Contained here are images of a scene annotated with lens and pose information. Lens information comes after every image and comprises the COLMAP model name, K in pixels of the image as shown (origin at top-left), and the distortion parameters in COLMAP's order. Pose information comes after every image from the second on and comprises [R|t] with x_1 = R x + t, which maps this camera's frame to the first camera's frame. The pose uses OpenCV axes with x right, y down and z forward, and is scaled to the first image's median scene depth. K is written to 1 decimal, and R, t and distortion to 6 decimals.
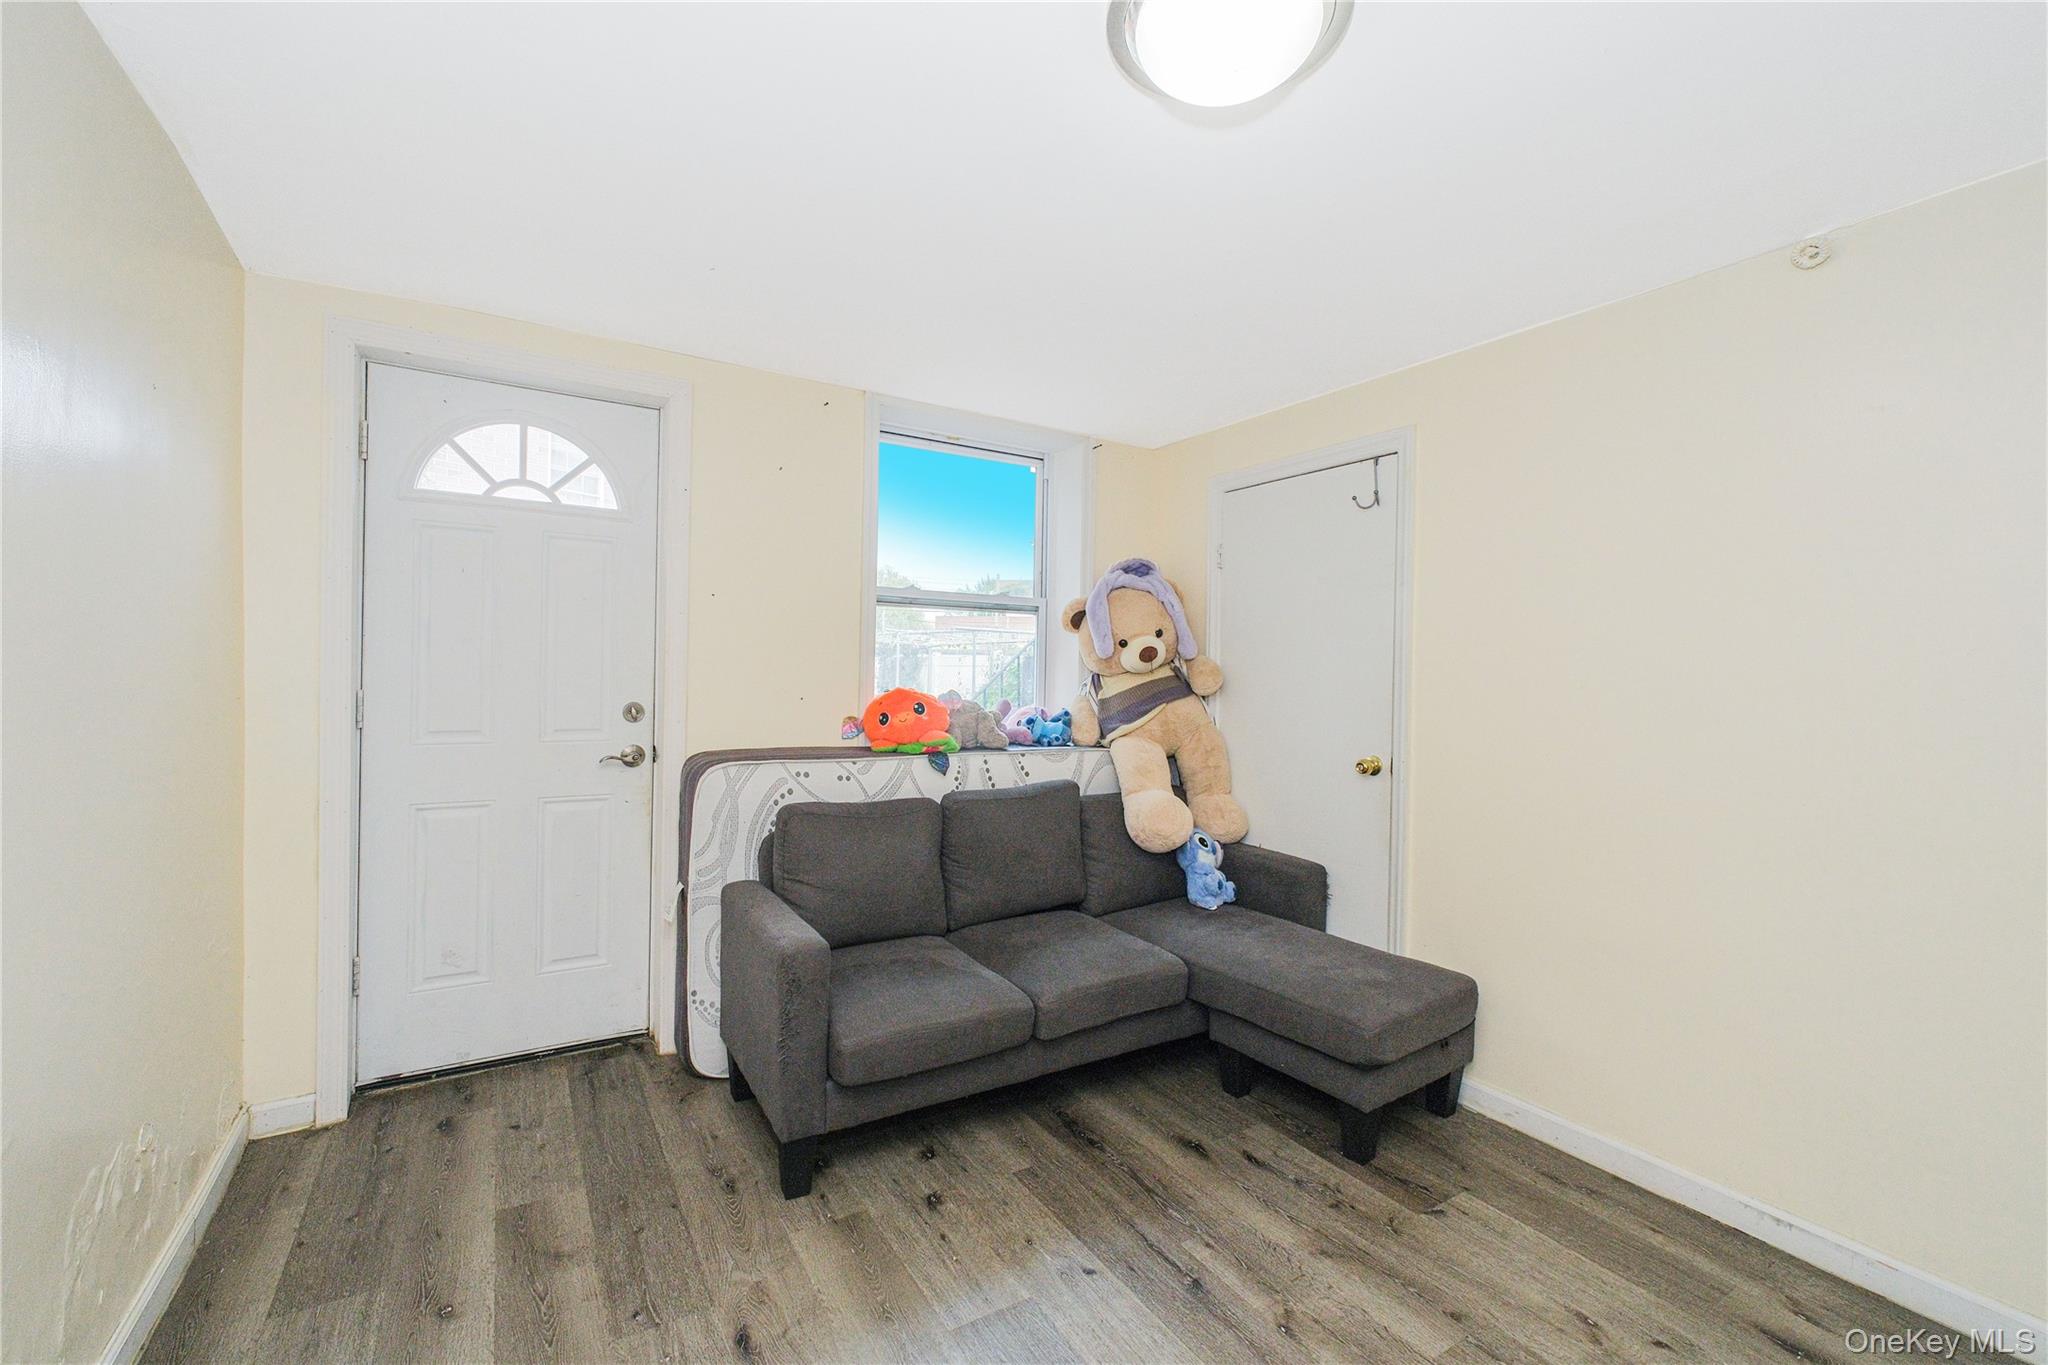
lens RADIAL K [[845.9, 0, 1024.0], [0, 845.9, 682.5], [0, 0, 1]] dist [-0.007647, -0.000022]
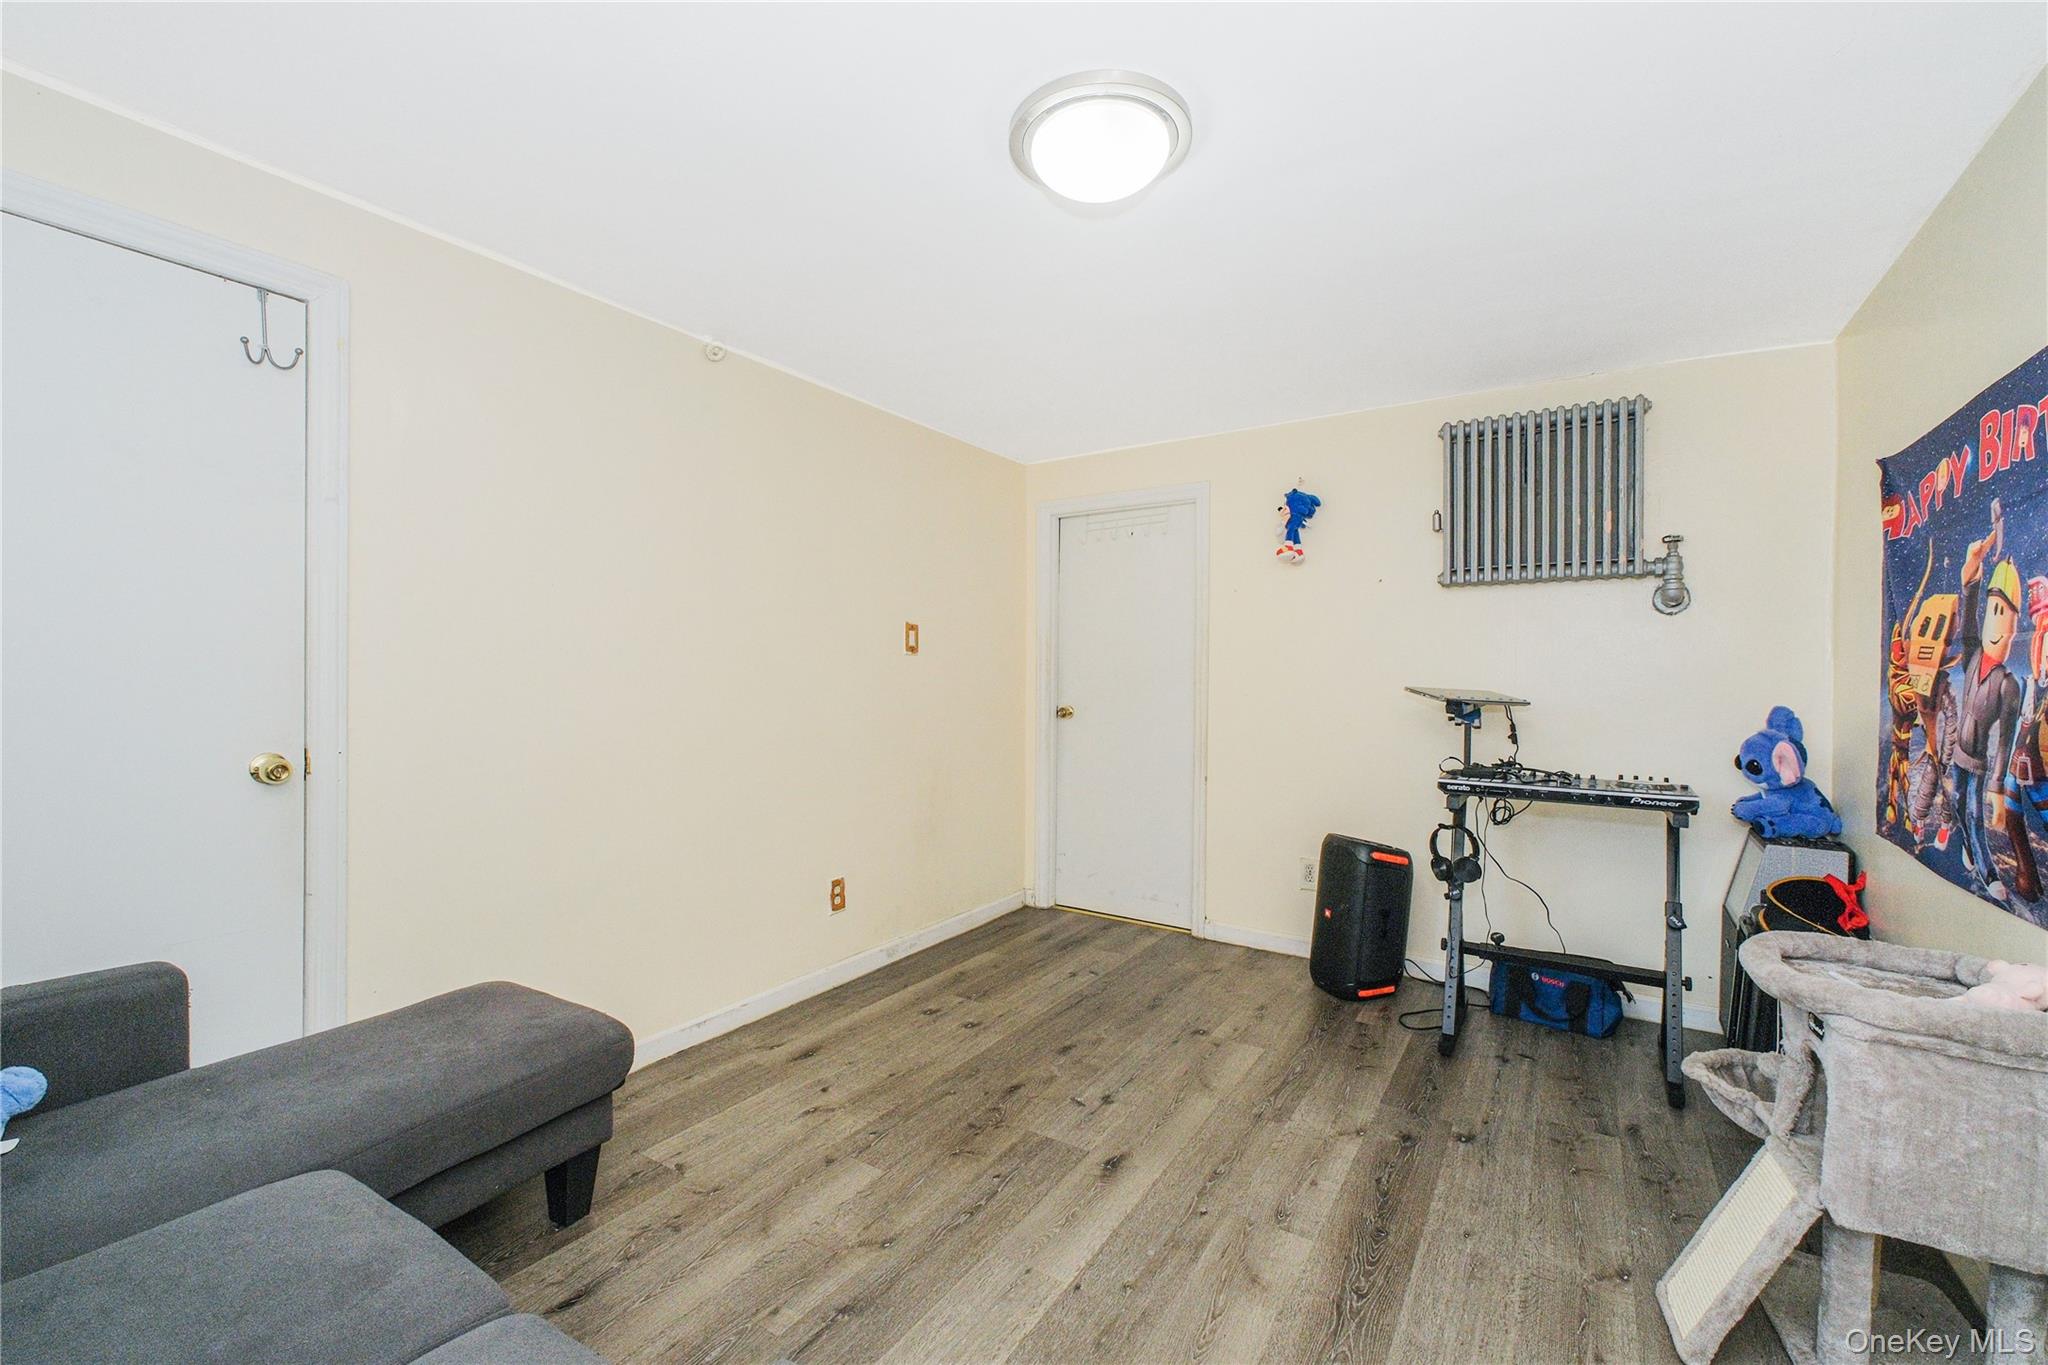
lens RADIAL K [[895.7, 0, 1024.4], [0, 895.7, 643.5], [0, 0, 1]] dist [-0.000314, 0.000245]
pose [[-0.443998, 0.002677, 0.896024, -0.668482], [-0.003895, 0.999980, -0.004917, 0.008021], [-0.896019, -0.005673, -0.443979, 1.142251]]
